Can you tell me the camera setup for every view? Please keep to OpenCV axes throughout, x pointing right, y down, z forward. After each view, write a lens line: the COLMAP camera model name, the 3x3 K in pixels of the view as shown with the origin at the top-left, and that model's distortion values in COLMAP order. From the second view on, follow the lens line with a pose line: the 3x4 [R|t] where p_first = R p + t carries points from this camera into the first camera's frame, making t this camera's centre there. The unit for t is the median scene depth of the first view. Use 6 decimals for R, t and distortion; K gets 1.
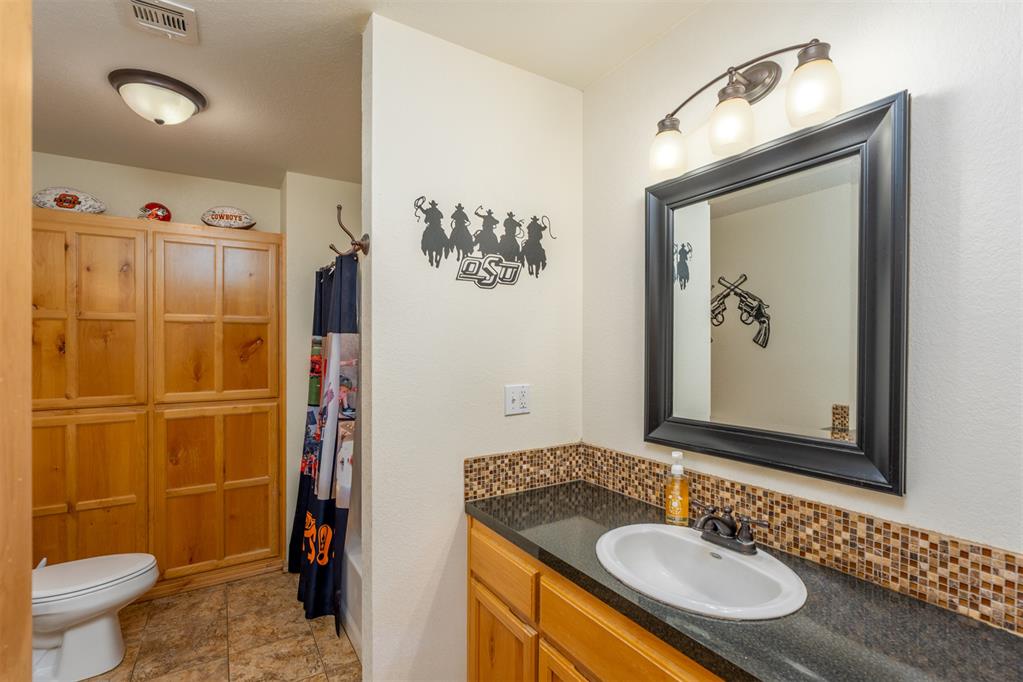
lens RADIAL K [[463.3, 0, 511.4], [0, 463.3, 345.6], [0, 0, 1]] dist [-0.000784, -0.000057]
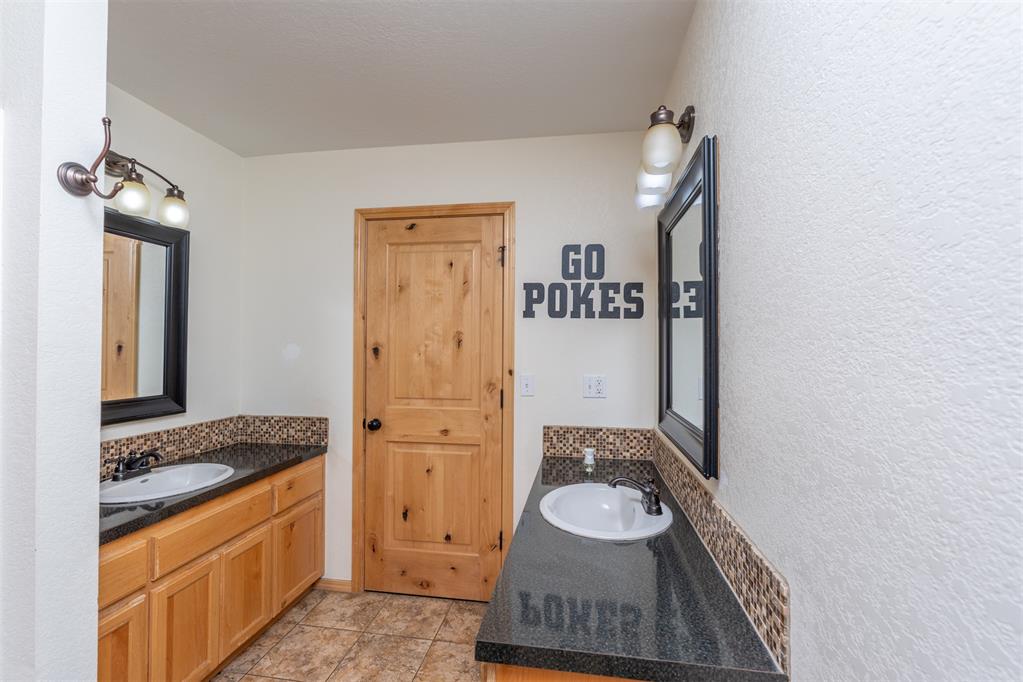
lens RADIAL K [[463.3, 0, 510.5], [0, 463.3, 342.4], [0, 0, 1]] dist [-0.000784, -0.000057]
pose [[-0.746150, 0.006300, 0.665748, -1.647118], [-0.005133, 0.999871, -0.015215, 0.016038], [-0.665758, -0.014770, -0.746022, 1.495557]]
